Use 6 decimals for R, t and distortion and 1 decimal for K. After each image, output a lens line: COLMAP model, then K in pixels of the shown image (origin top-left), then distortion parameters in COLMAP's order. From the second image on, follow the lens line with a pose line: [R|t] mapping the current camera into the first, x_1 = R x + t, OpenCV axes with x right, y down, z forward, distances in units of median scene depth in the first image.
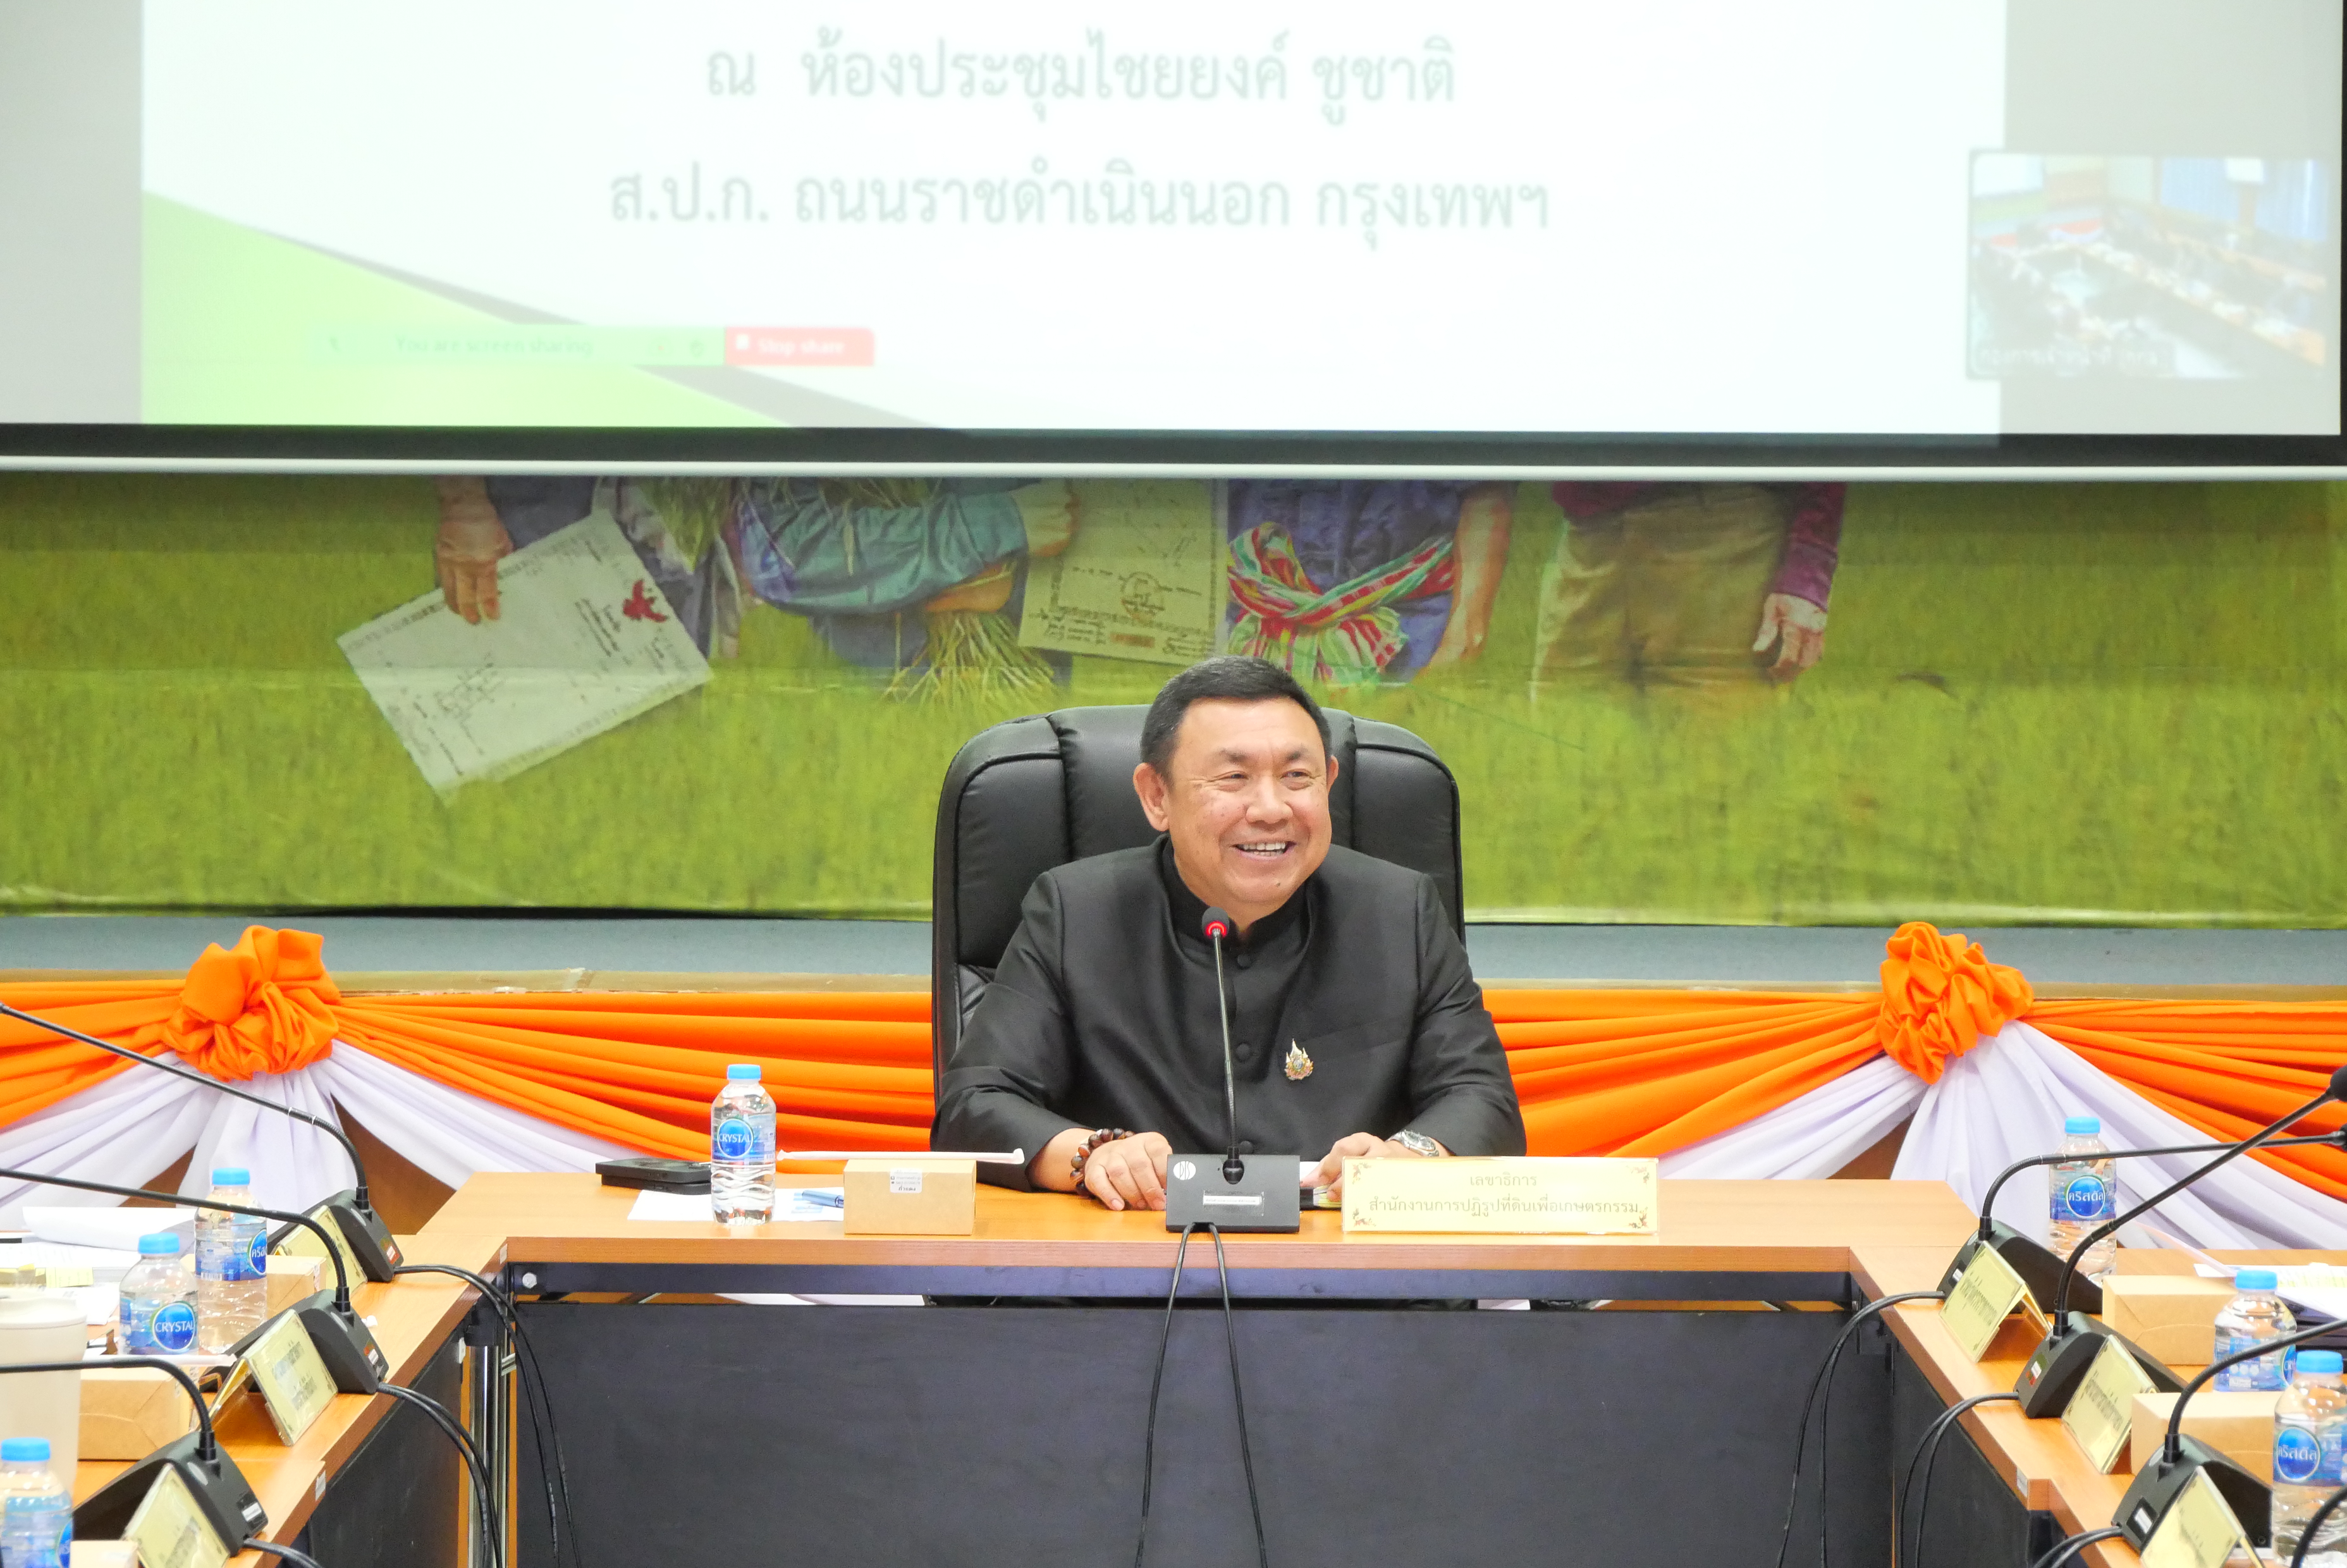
lens RADIAL K [[8143.5, 0, 1172.7], [0, 8143.5, 786.9], [0, 0, 1]] dist [-0.052787, 1.058002]
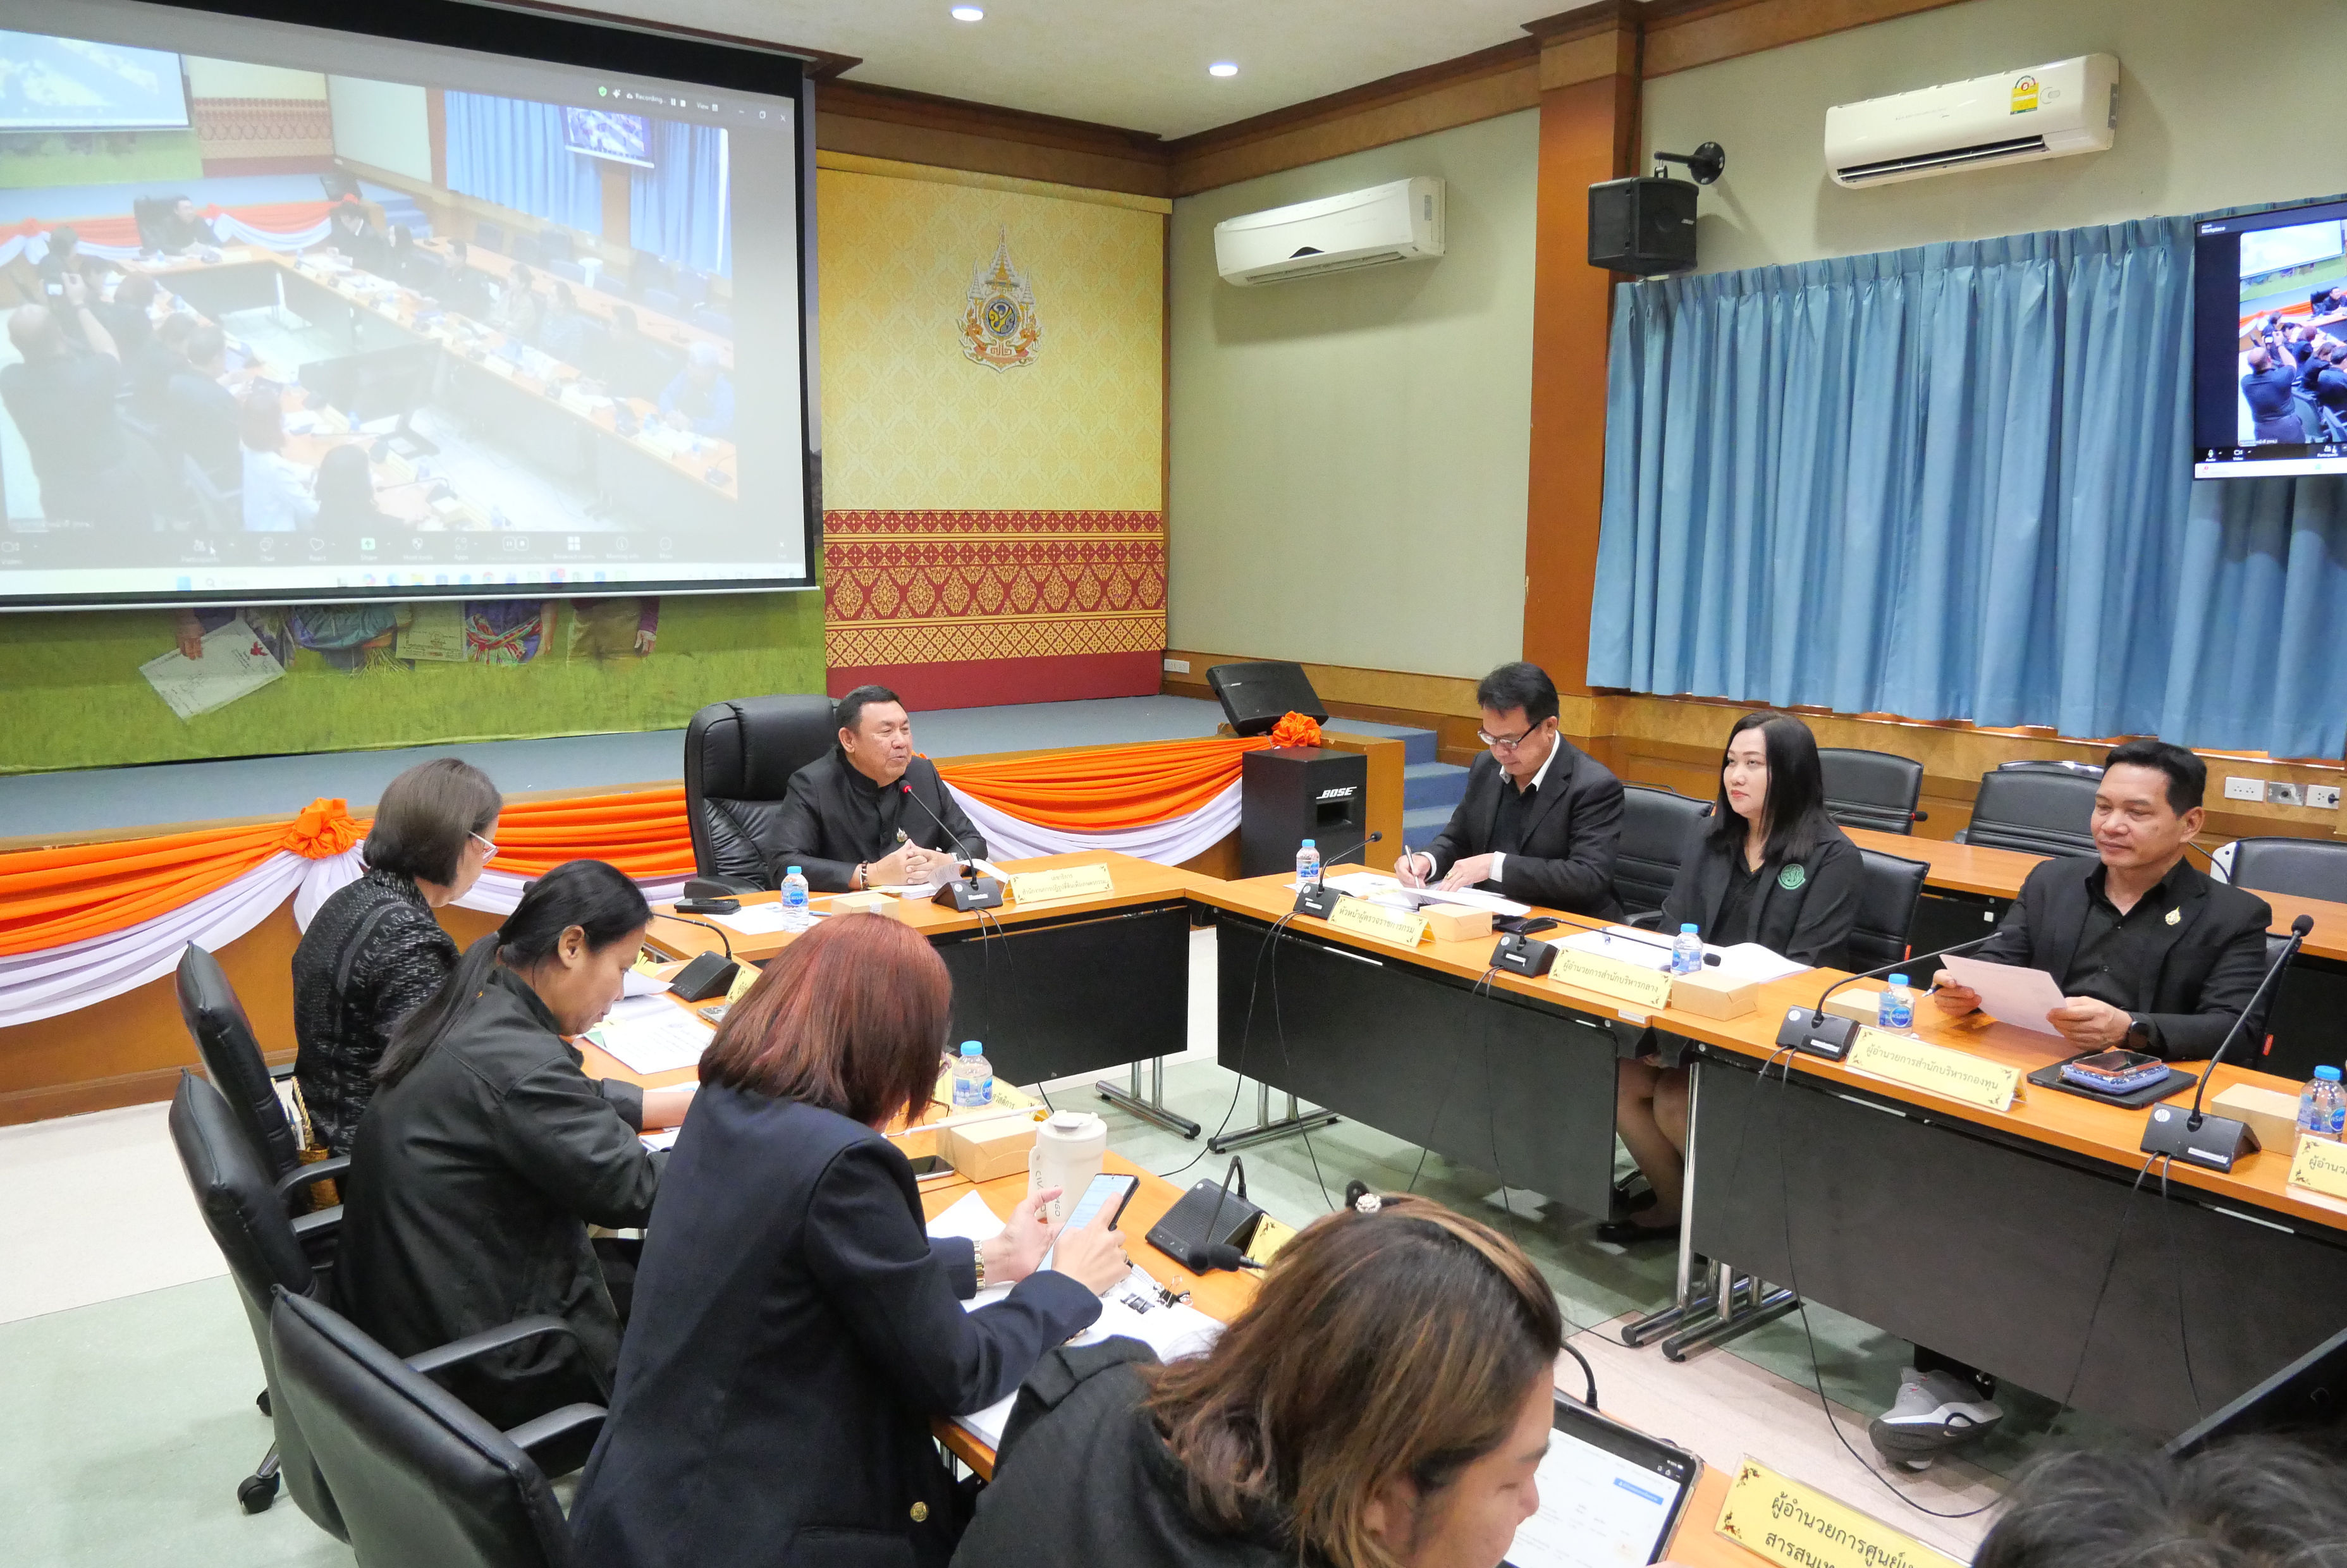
lens RADIAL K [[1726.3, 0, 1172.7], [0, 1726.3, 785.0], [0, 0, 1]] dist [-0.033763, -0.003821]
pose [[0.801501, -0.091700, 0.590921, -0.167671], [0.037148, 0.993899, 0.103849, -0.025711], [-0.596839, -0.061284, 0.800018, 0.317858]]
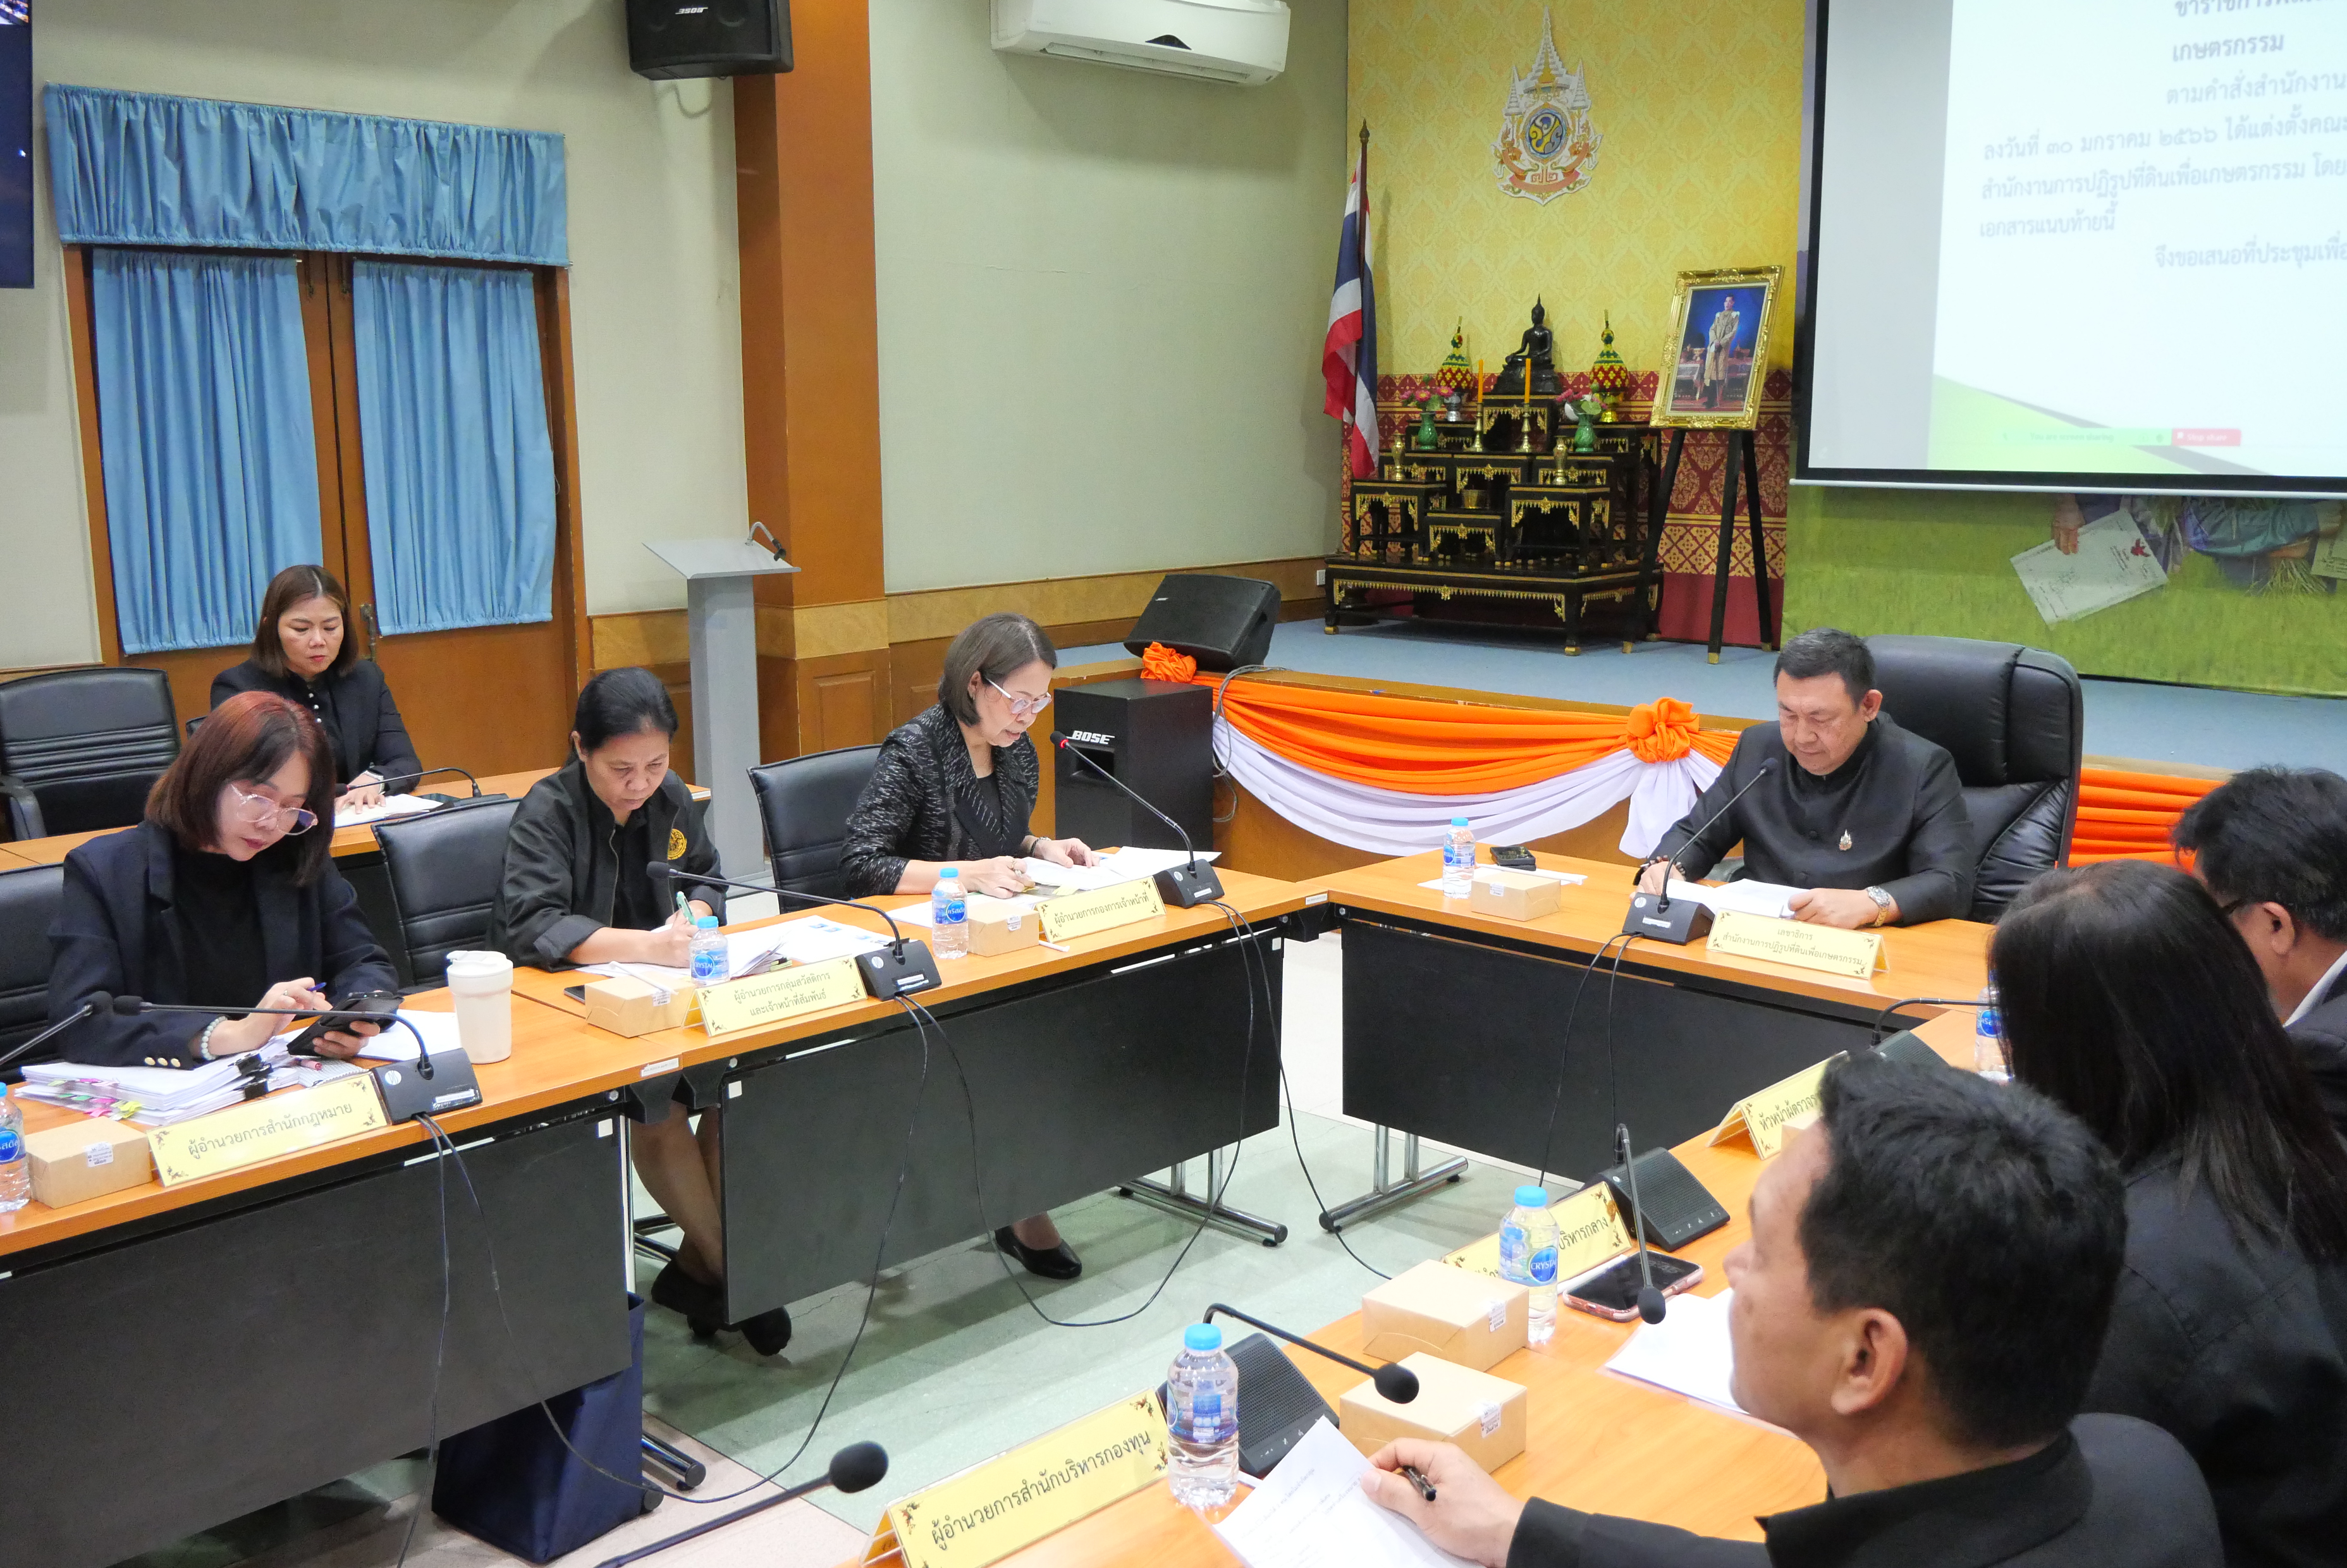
lens RADIAL K [[2172.2, 0, 1171.1], [0, 2172.2, 782.9], [0, 0, 1]] dist [-0.012273, -0.004867]
pose [[0.726354, 0.108613, -0.678685, 0.162346], [-0.031792, 0.991688, 0.124678, -0.024495], [0.686586, -0.068983, 0.723769, 0.354445]]
